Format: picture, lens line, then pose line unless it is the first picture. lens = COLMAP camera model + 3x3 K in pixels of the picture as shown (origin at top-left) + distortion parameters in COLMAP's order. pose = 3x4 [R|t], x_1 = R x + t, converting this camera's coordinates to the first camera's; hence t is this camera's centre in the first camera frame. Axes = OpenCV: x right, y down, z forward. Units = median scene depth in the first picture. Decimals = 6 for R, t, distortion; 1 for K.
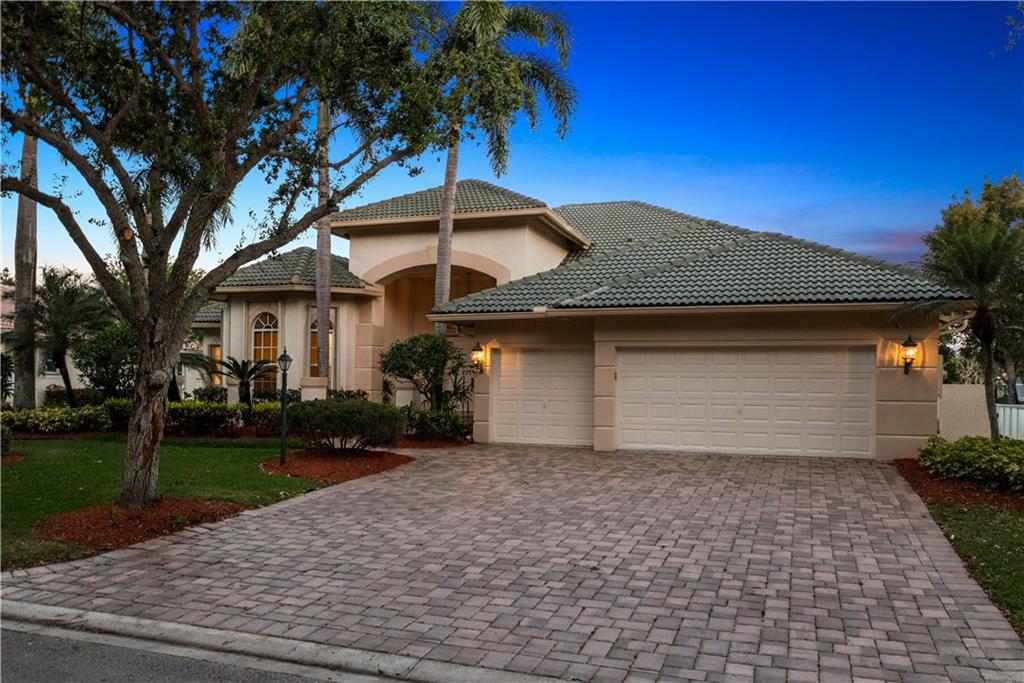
lens RADIAL K [[830.8, 0, 512.0], [0, 830.8, 341.5], [0, 0, 1]] dist [-0.010284, -0.002047]
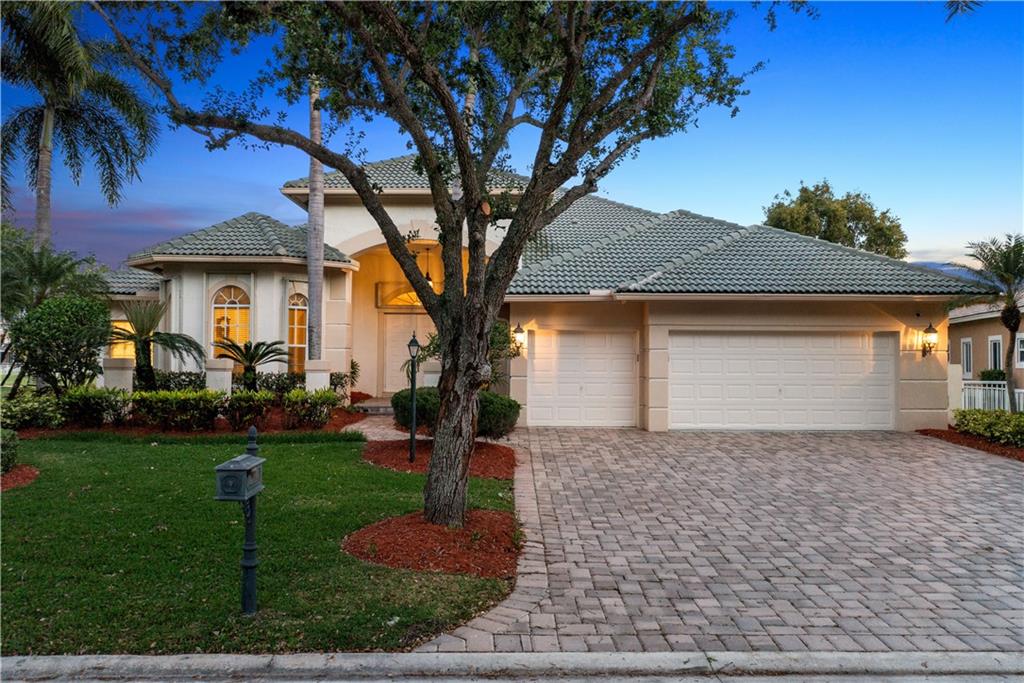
lens RADIAL K [[819.3, 0, 511.9], [0, 819.3, 310.7], [0, 0, 1]] dist [-0.008985, -0.010047]
pose [[0.937880, 0.013925, 0.346681, -0.471770], [-0.013161, 0.999903, -0.004560, -0.012559], [-0.346710, -0.000286, 0.937972, 0.123957]]
